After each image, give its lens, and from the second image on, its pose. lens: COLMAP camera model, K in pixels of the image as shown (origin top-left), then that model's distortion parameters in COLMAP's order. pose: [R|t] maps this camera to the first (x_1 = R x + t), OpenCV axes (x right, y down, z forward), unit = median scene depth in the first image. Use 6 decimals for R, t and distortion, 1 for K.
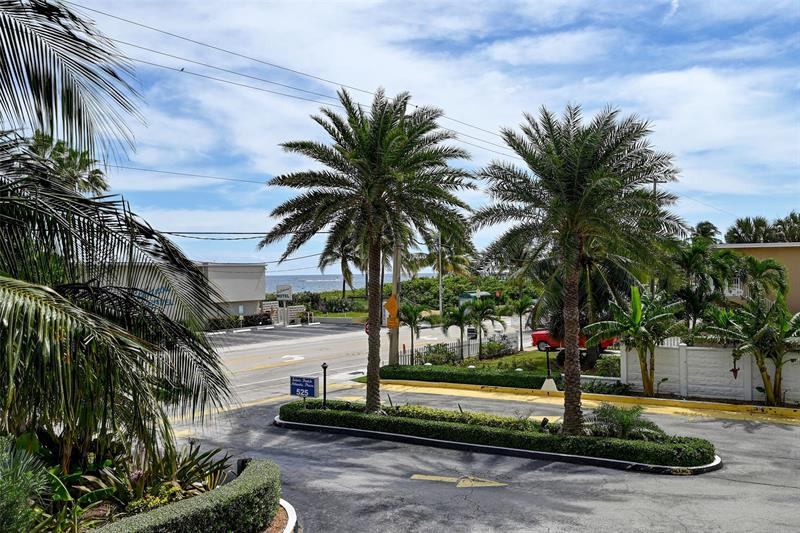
lens RADIAL K [[678.0, 0, 396.8], [0, 678.0, 268.2], [0, 0, 1]] dist [-0.000537, 0.002457]
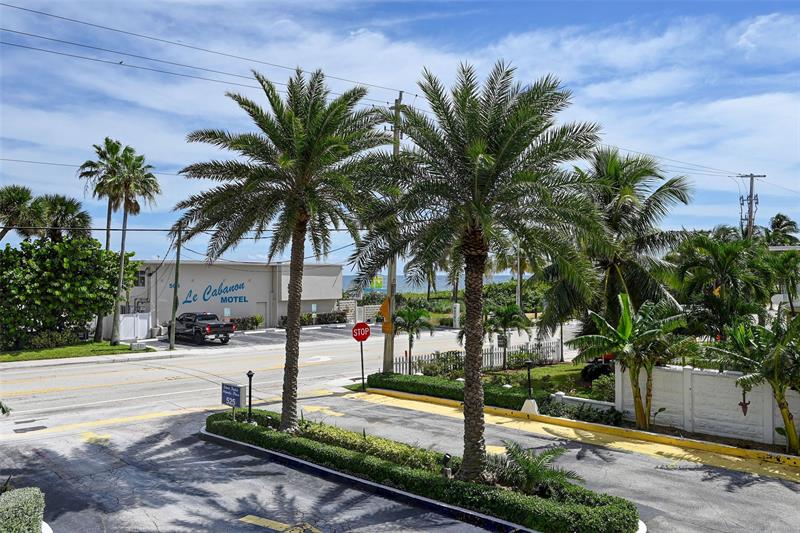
lens RADIAL K [[636.5, 0, 394.8], [0, 636.5, 262.7], [0, 0, 1]] dist [-0.002329, -0.002652]
pose [[0.975272, 0.009386, -0.220809, 0.257378], [-0.011729, 0.999888, -0.009302, -0.001575], [0.220696, 0.011661, 0.975273, 0.186550]]
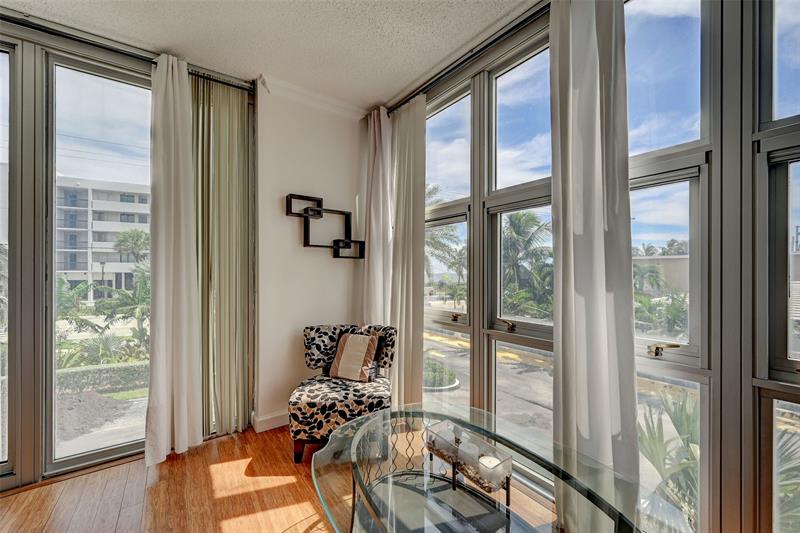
lens RADIAL K [[318.6, 0, 398.5], [0, 318.6, 270.4], [0, 0, 1]] dist [0.001809, 0.000112]
pose [[0.905652, 0.013462, -0.423808, 0.479081], [-0.012230, 0.999909, 0.005626, 0.001447], [0.423845, 0.000088, 0.905735, 0.177442]]
